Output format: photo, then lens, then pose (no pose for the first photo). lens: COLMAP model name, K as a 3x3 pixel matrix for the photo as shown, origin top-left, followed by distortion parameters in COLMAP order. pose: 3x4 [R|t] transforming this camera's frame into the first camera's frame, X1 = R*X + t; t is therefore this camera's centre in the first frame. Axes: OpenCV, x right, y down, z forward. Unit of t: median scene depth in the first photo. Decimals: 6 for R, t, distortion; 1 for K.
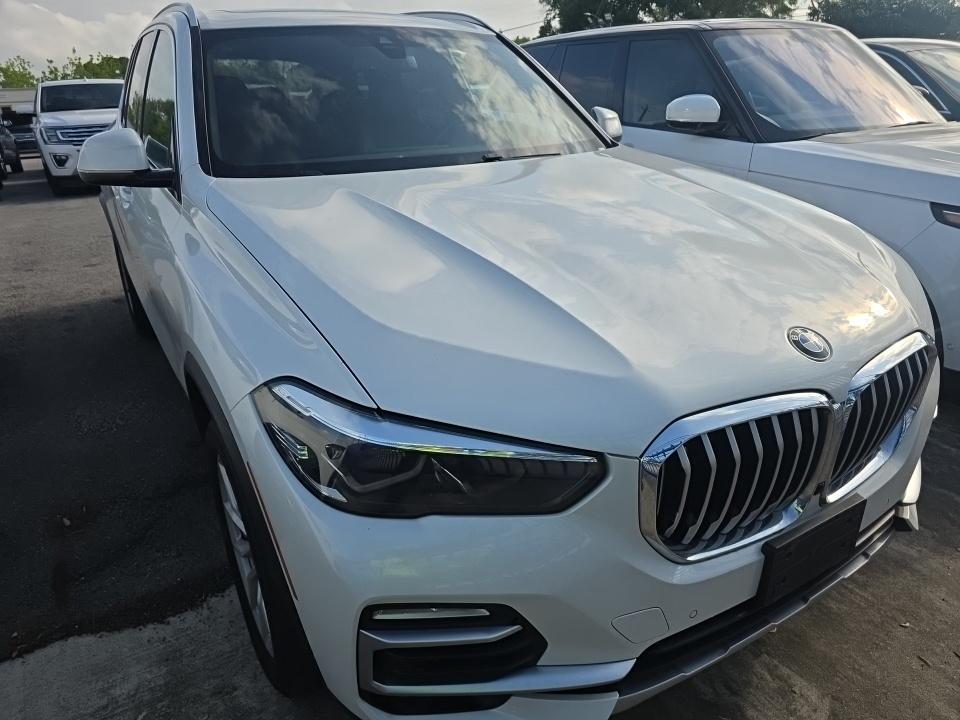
lens RADIAL K [[628.6, 0, 480.0], [0, 628.6, 360.0], [0, 0, 1]] dist [0.036122, -0.037099]
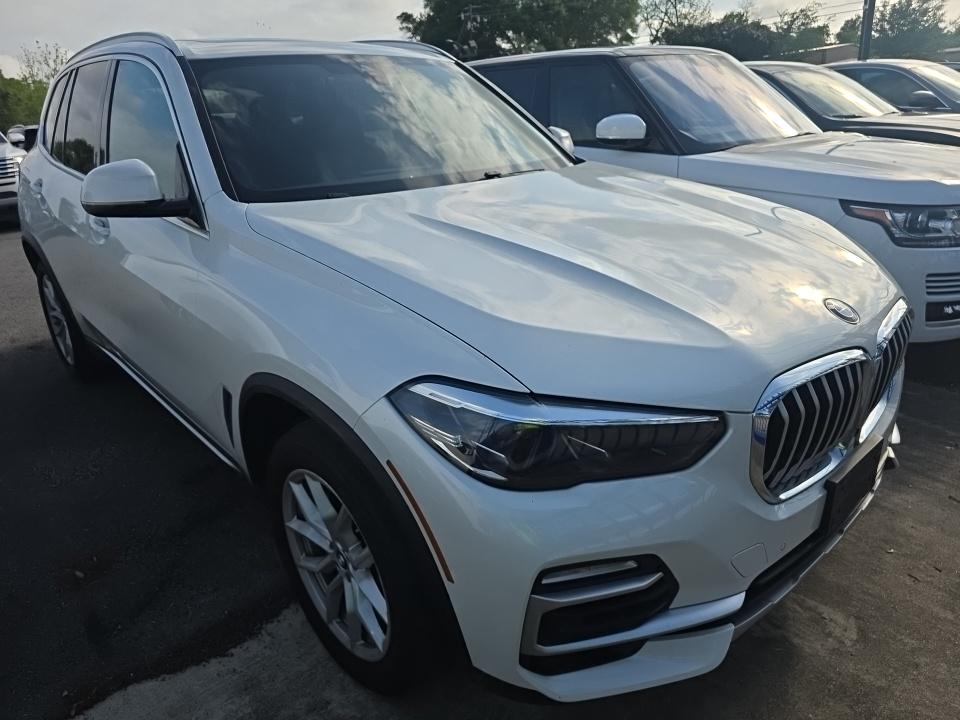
lens RADIAL K [[628.6, 0, 480.0], [0, 628.6, 360.0], [0, 0, 1]] dist [0.036122, -0.037099]
pose [[0.981553, -0.087726, 0.169874, -0.267519], [0.093310, 0.995319, -0.025157, 0.023812], [-0.166872, 0.040544, 0.985145, -0.053470]]
